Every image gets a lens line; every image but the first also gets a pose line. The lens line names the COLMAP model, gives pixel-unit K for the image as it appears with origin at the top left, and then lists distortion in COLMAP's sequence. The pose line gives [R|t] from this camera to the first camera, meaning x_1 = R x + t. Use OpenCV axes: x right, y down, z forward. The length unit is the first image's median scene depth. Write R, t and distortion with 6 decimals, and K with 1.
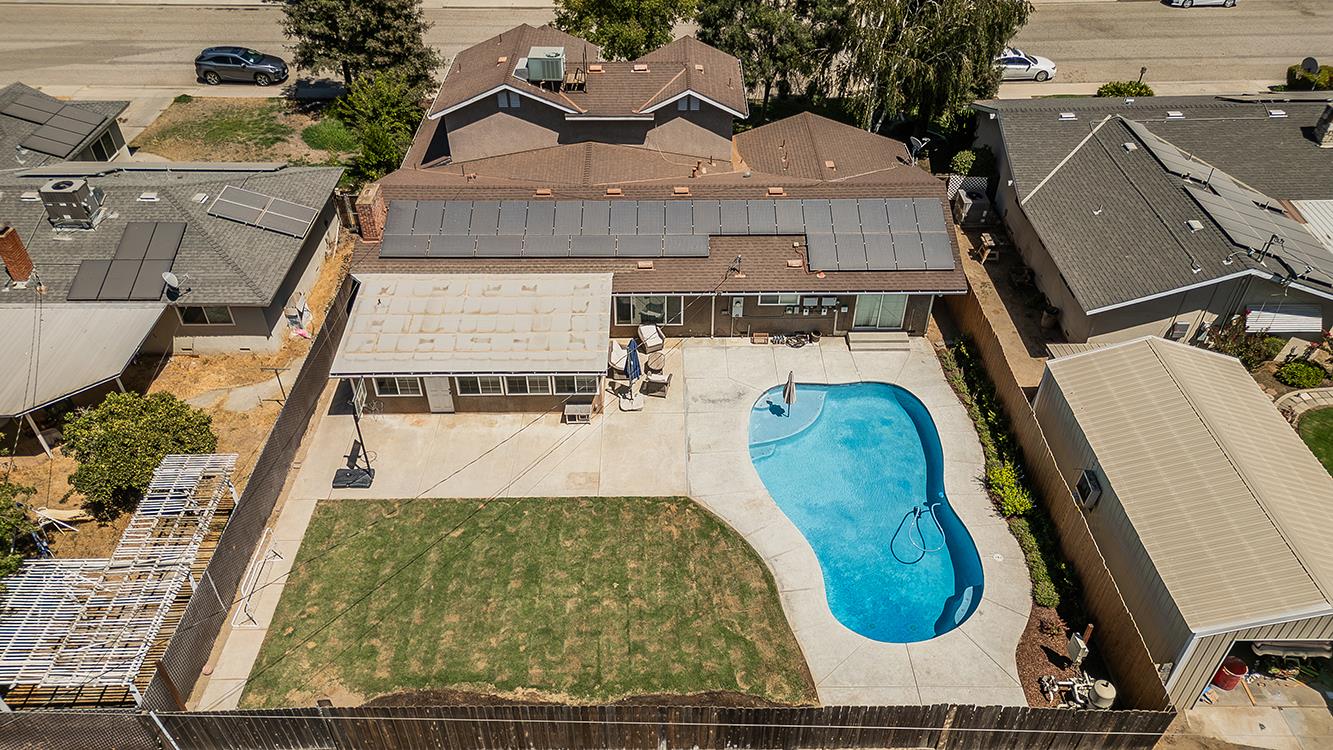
lens RADIAL K [[933.1, 0, 662.4], [0, 933.1, 373.2], [0, 0, 1]] dist [0.073075, -0.041256]
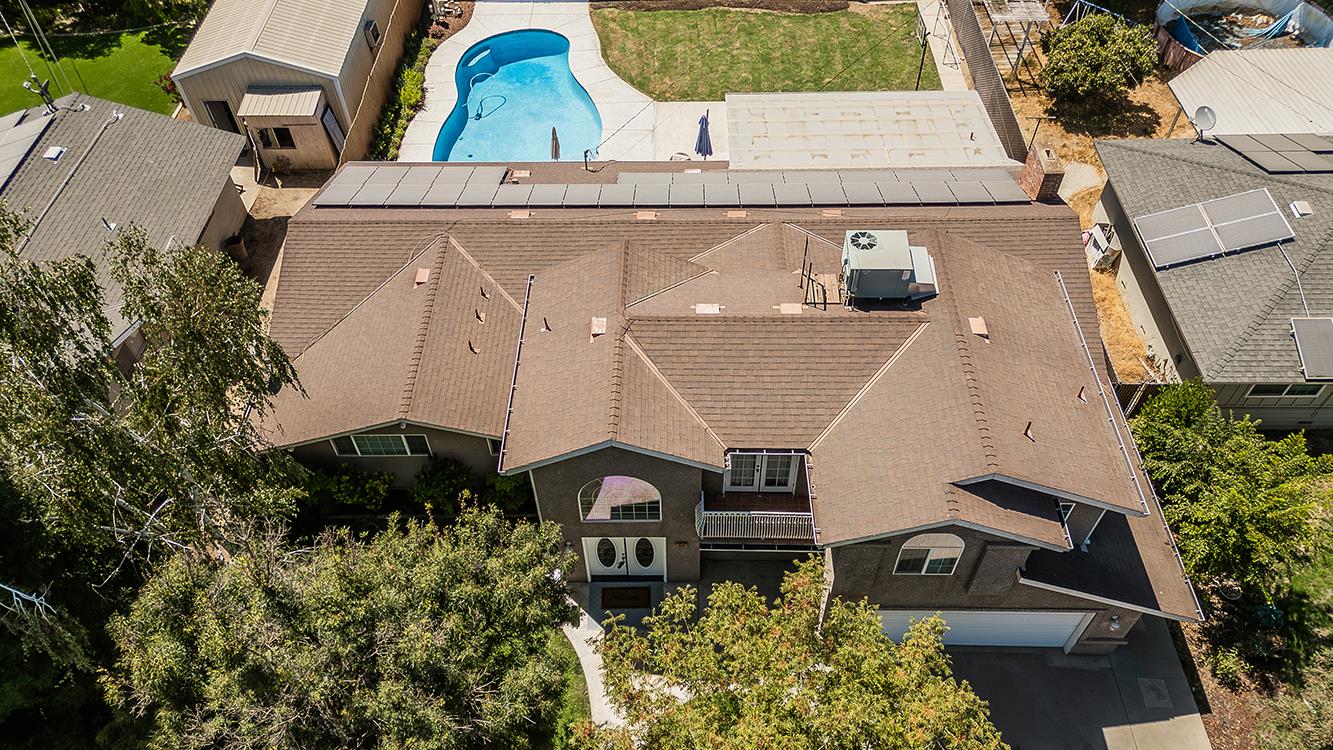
lens RADIAL K [[939.7, 0, 663.9], [0, 939.7, 375.8], [0, 0, 1]] dist [0.067101, -0.028550]
pose [[-0.999591, 0.004772, 0.028182, -0.018387], [0.028279, 0.021866, 0.999361, -1.196870], [0.004152, 0.999750, -0.021992, 1.455545]]
